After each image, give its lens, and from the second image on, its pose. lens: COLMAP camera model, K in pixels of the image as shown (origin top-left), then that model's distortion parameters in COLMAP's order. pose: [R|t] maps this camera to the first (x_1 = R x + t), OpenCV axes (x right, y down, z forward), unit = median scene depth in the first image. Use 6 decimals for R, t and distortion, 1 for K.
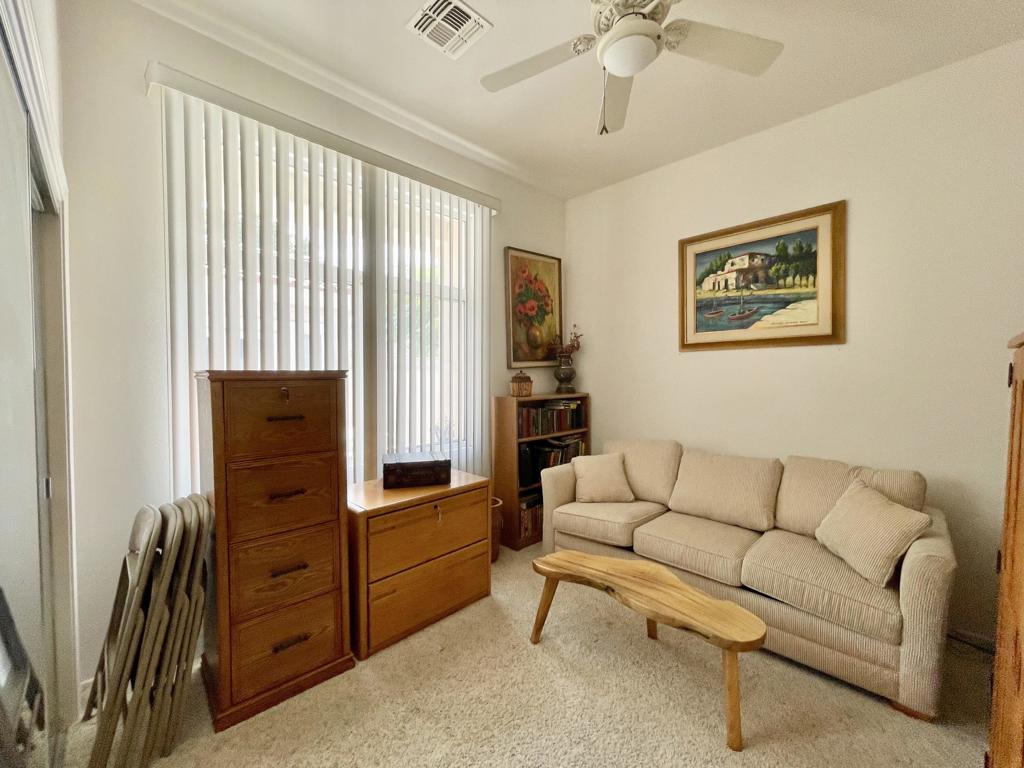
lens RADIAL K [[415.5, 0, 515.5], [0, 415.5, 382.8], [0, 0, 1]] dist [-0.002712, 0.000822]
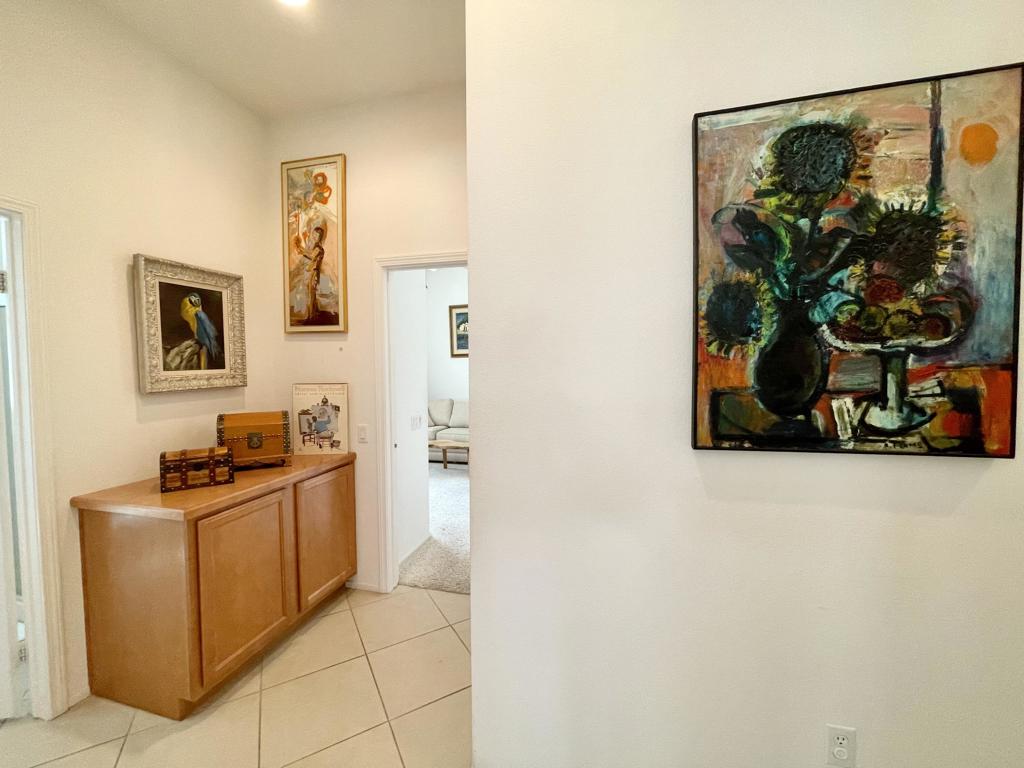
lens RADIAL K [[415.5, 0, 510.7], [0, 415.5, 381.8], [0, 0, 1]] dist [-0.002712, 0.000822]
pose [[0.861841, -0.030687, 0.506249, -0.438855], [0.029512, 0.999511, 0.010345, 0.034279], [-0.506319, 0.006024, 0.862325, -1.031779]]
